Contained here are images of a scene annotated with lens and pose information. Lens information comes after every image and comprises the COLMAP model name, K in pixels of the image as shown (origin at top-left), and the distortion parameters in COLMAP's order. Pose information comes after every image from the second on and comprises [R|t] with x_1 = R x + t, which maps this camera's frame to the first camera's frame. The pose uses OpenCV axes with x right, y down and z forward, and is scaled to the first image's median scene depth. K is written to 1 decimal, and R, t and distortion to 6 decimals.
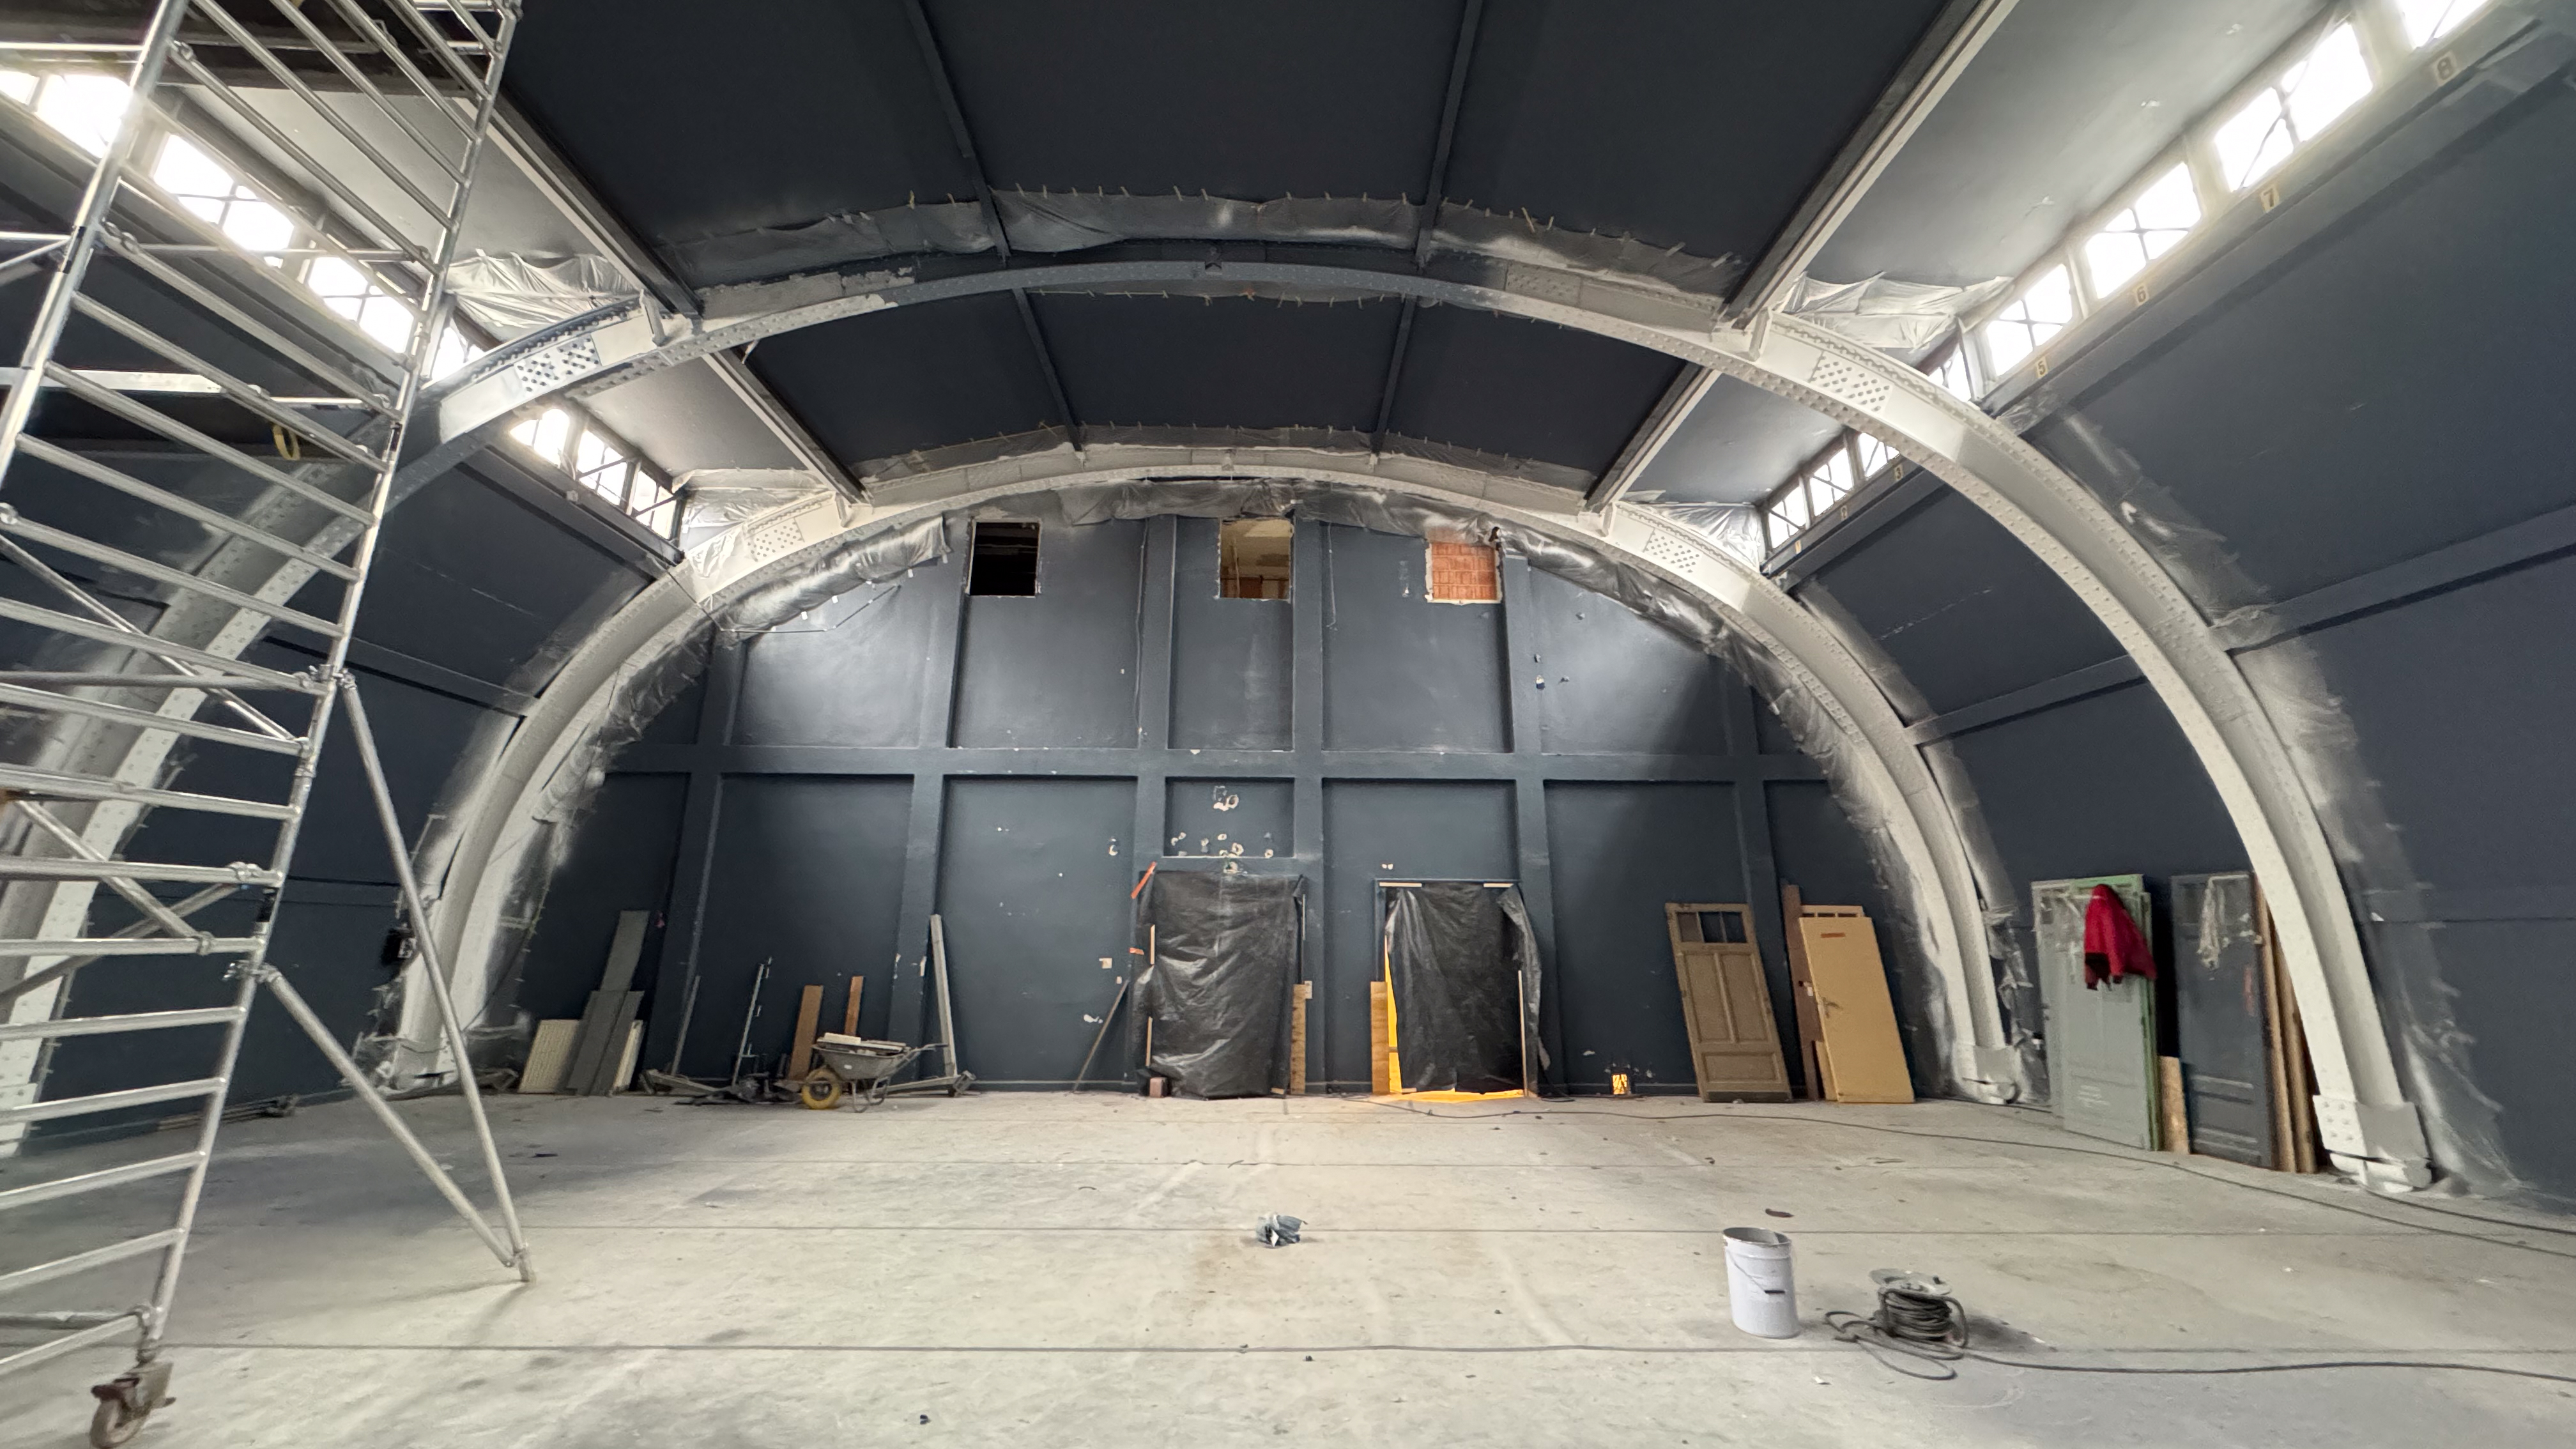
lens RADIAL K [[1037.1, 0, 1250.6], [0, 1037.1, 635.5], [0, 0, 1]] dist [0.000731, 0.001114]
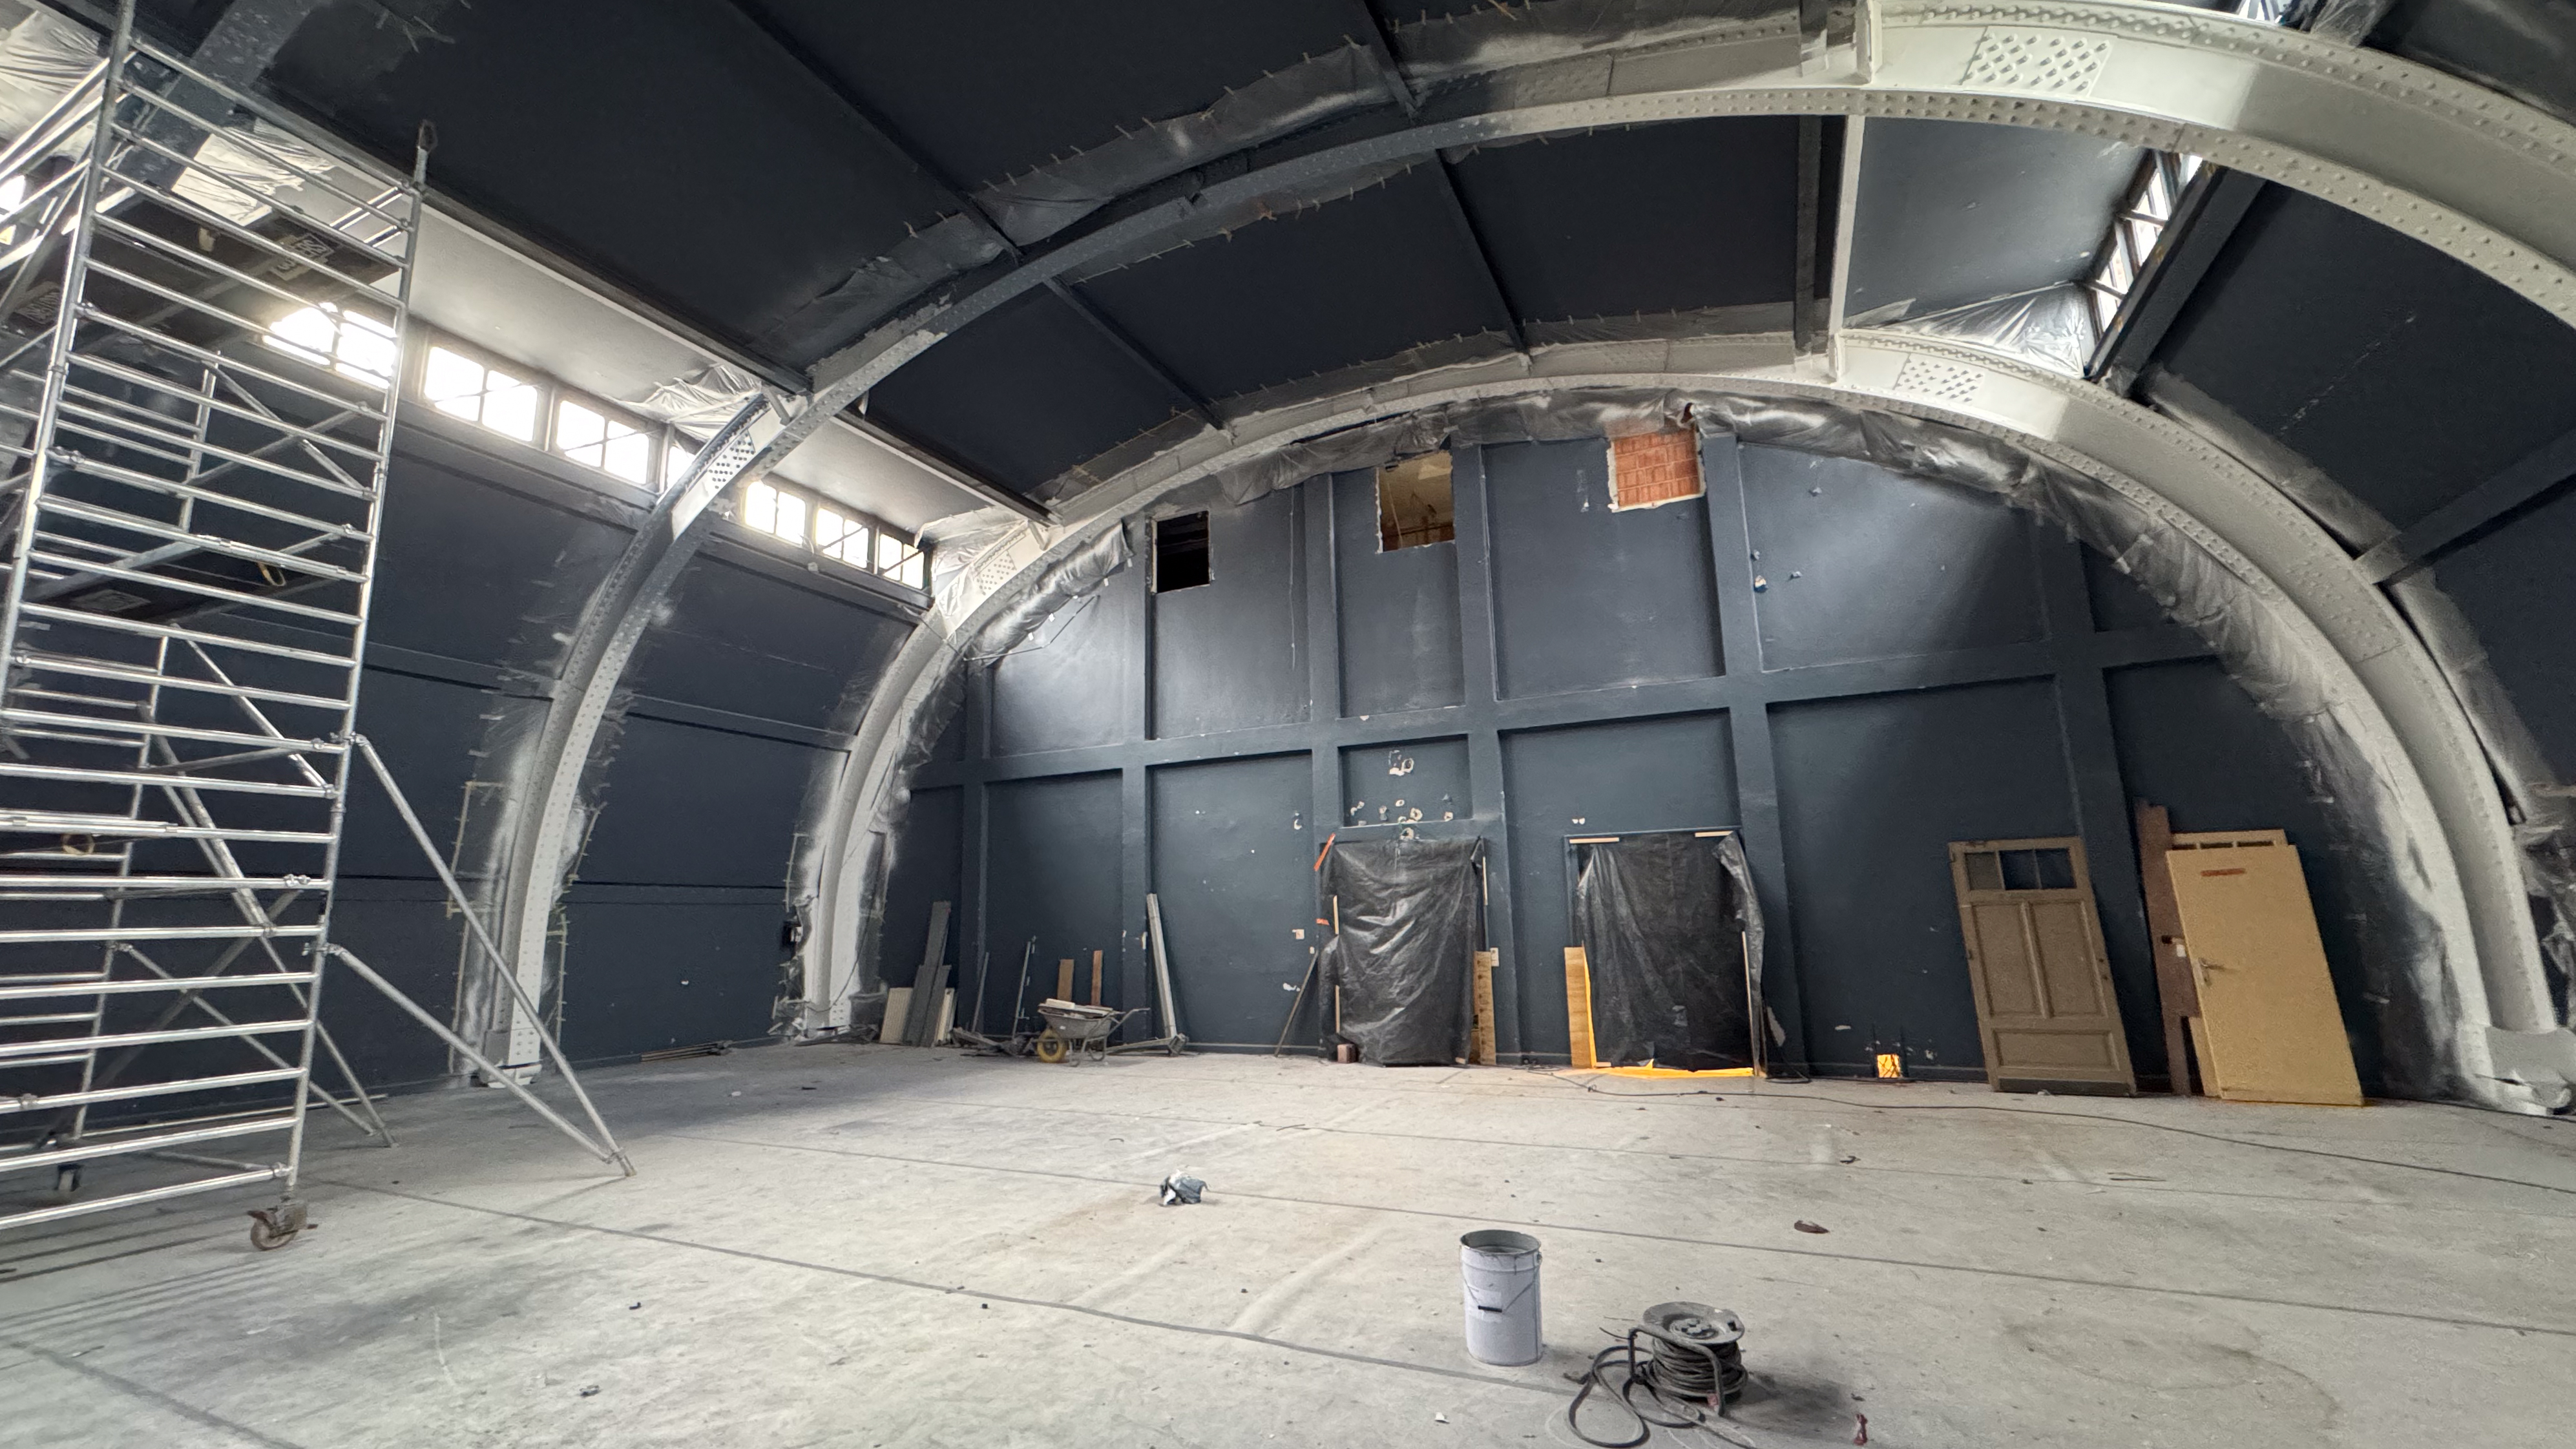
lens RADIAL K [[1037.1, 0, 1263.1], [0, 1037.1, 734.3], [0, 0, 1]] dist [0.000731, 0.001114]
pose [[0.894670, -0.106029, -0.433963, 0.297517], [0.153120, 0.985363, 0.074925, 0.044197], [0.419667, -0.133482, 0.897810, 0.106837]]
